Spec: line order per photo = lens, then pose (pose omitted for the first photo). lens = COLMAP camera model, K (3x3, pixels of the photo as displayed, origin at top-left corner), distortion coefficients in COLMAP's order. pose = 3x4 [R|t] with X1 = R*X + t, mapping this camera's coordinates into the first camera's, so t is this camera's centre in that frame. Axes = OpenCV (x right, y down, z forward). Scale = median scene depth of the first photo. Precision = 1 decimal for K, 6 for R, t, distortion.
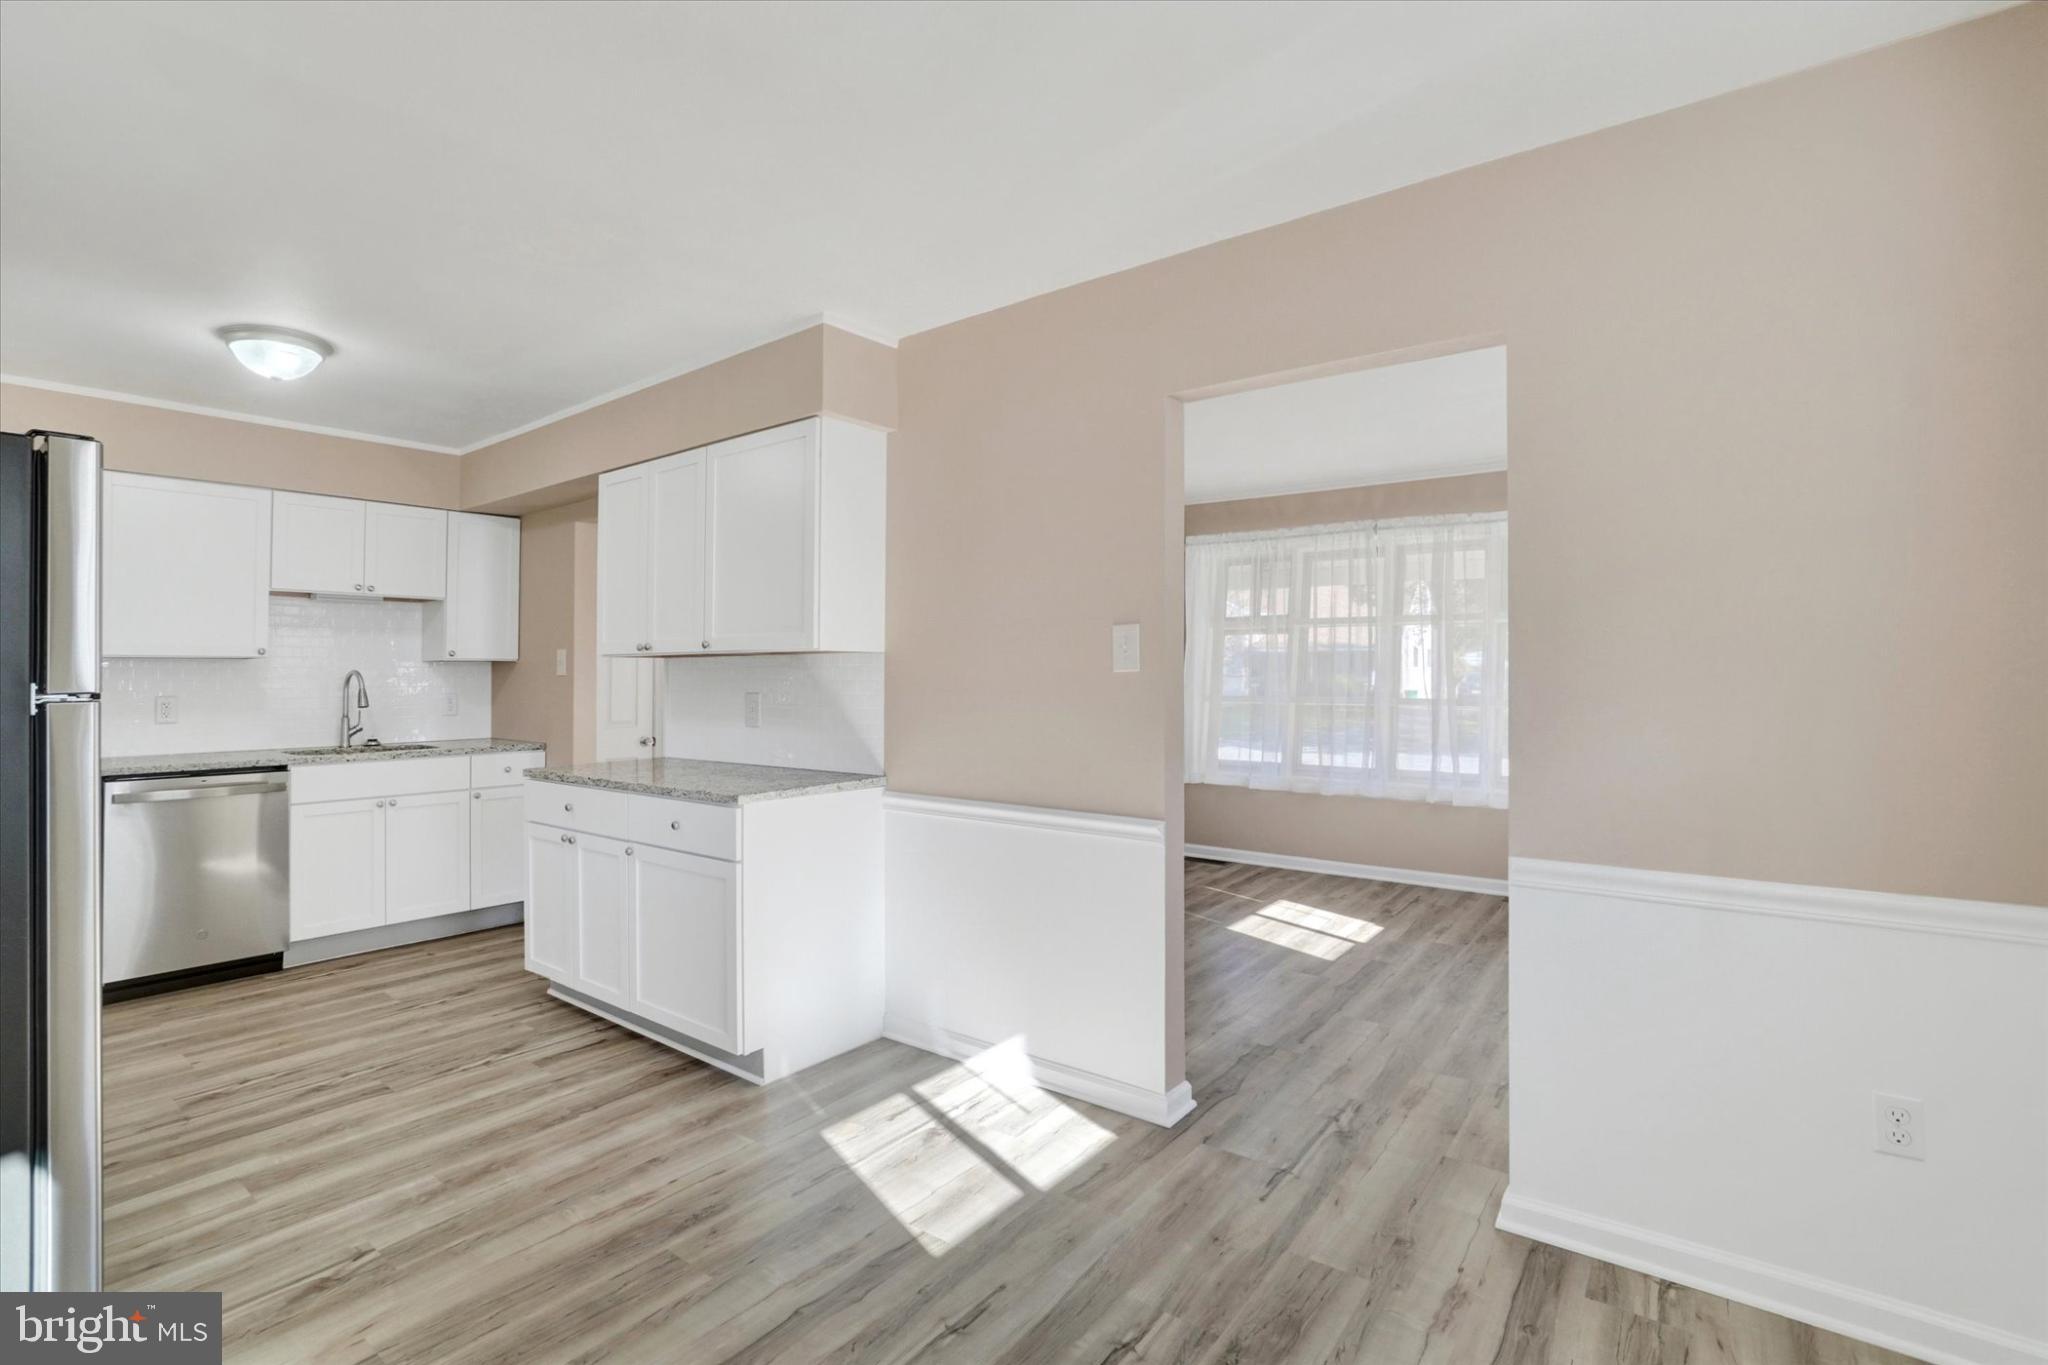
lens RADIAL K [[935.5, 0, 1011.5], [0, 935.5, 676.2], [0, 0, 1]] dist [-0.040676, 0.006724]
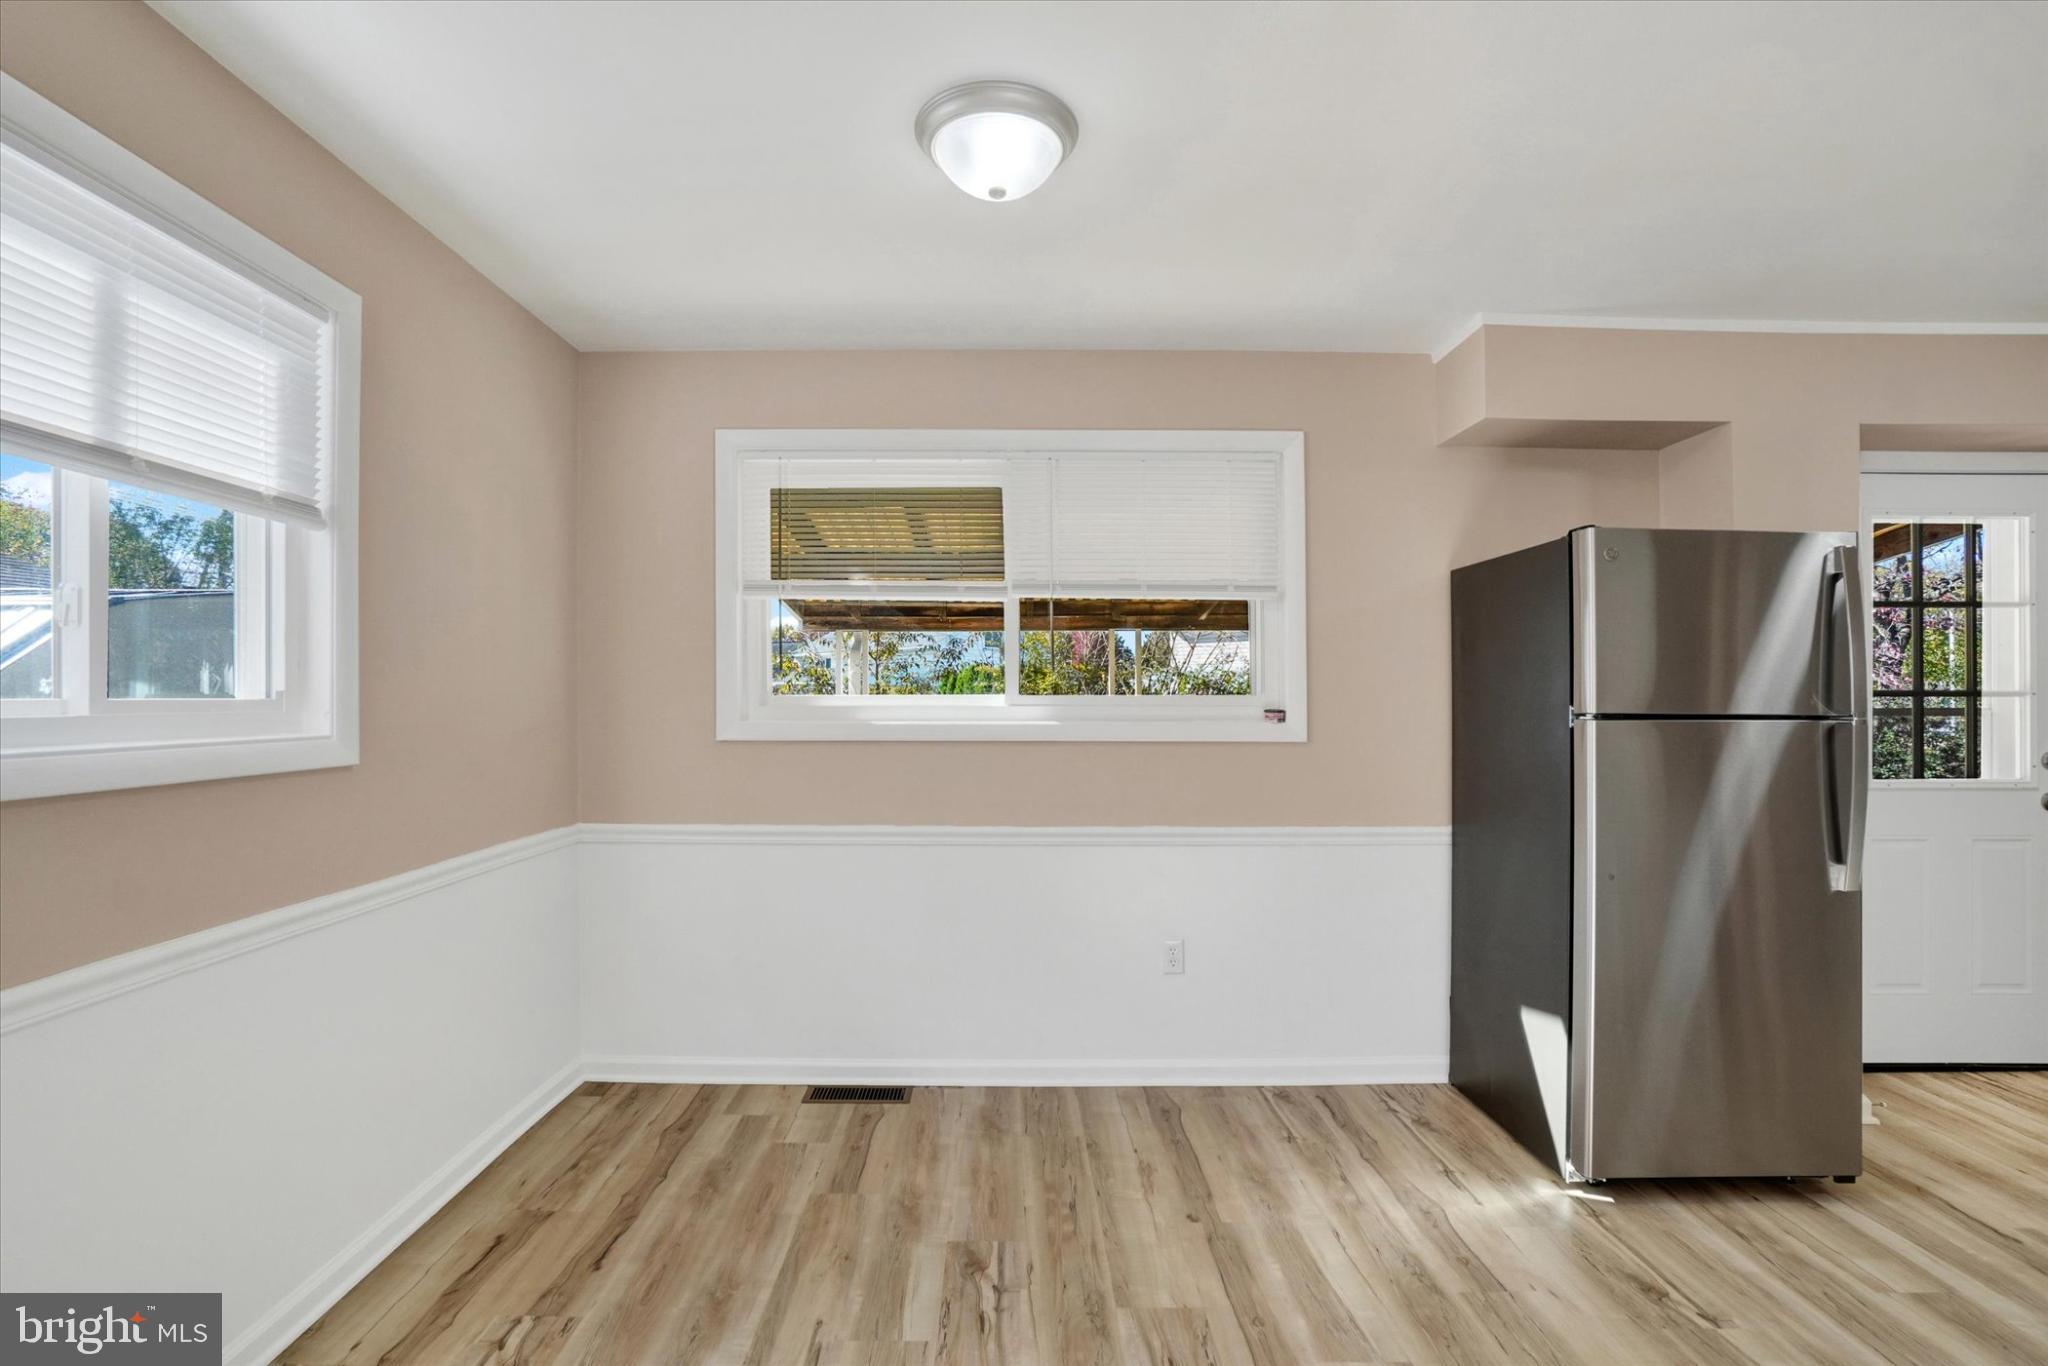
lens RADIAL K [[935.5, 0, 1005.3], [0, 935.5, 691.4], [0, 0, 1]] dist [-0.040676, 0.006724]
pose [[-0.804783, -0.008841, -0.593504, 0.223472], [-0.002300, 0.999928, -0.011777, 0.001196], [0.593565, -0.008113, -0.804745, 0.692414]]
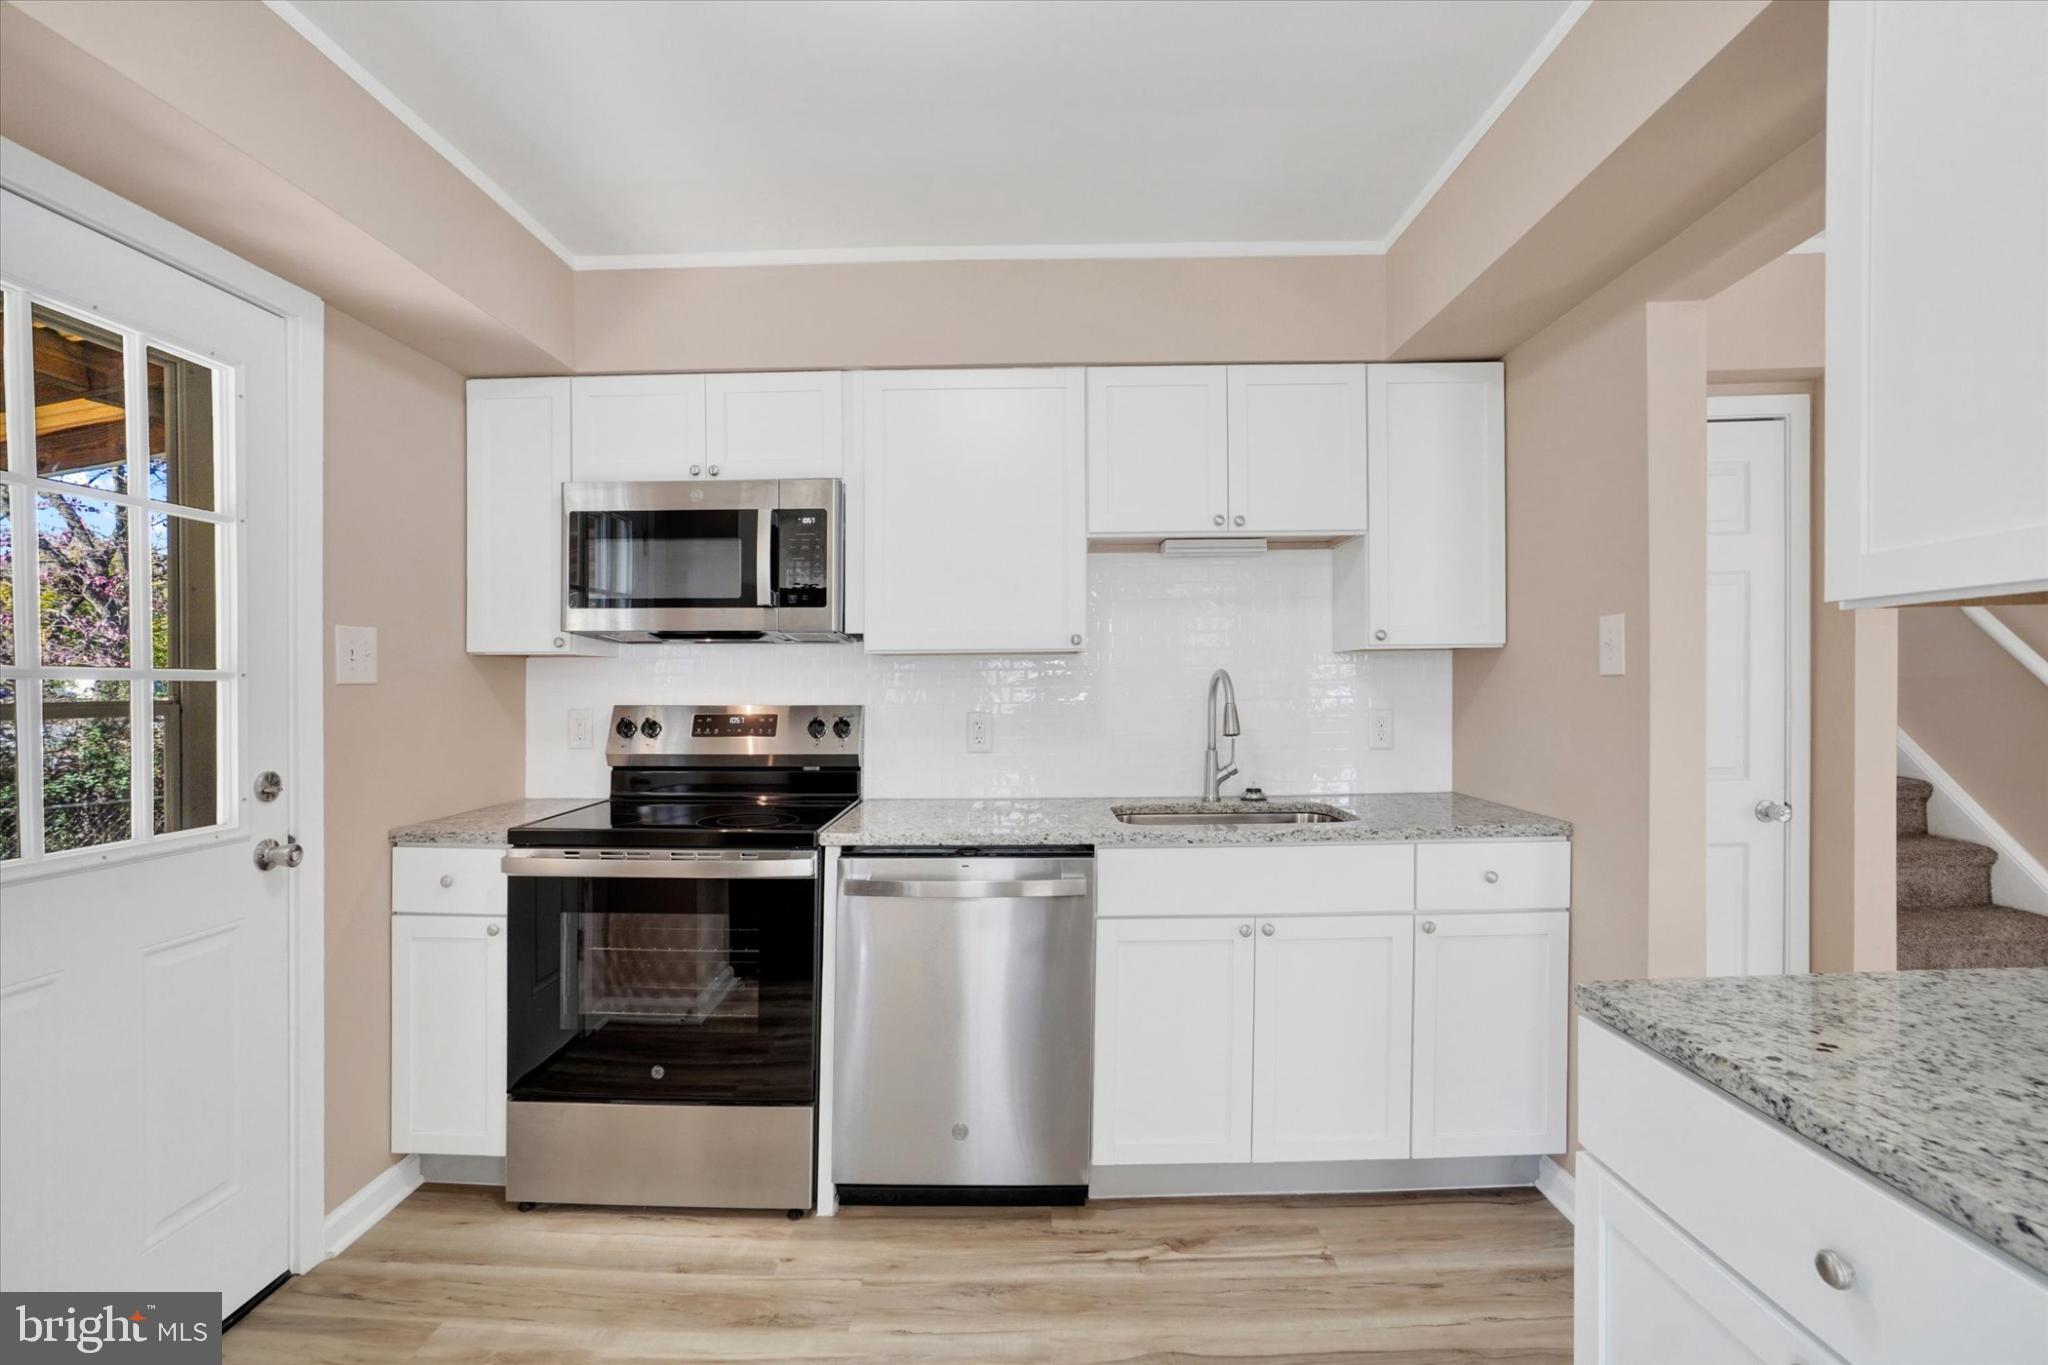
lens RADIAL K [[912.8, 0, 1014.2], [0, 912.8, 690.8], [0, 0, 1]] dist [-0.033403, 0.000366]
pose [[0.583369, 0.001467, -0.812206, -0.379629], [0.011275, 0.999887, 0.009904, -0.000550], [0.812129, -0.014936, 0.583286, 0.650288]]
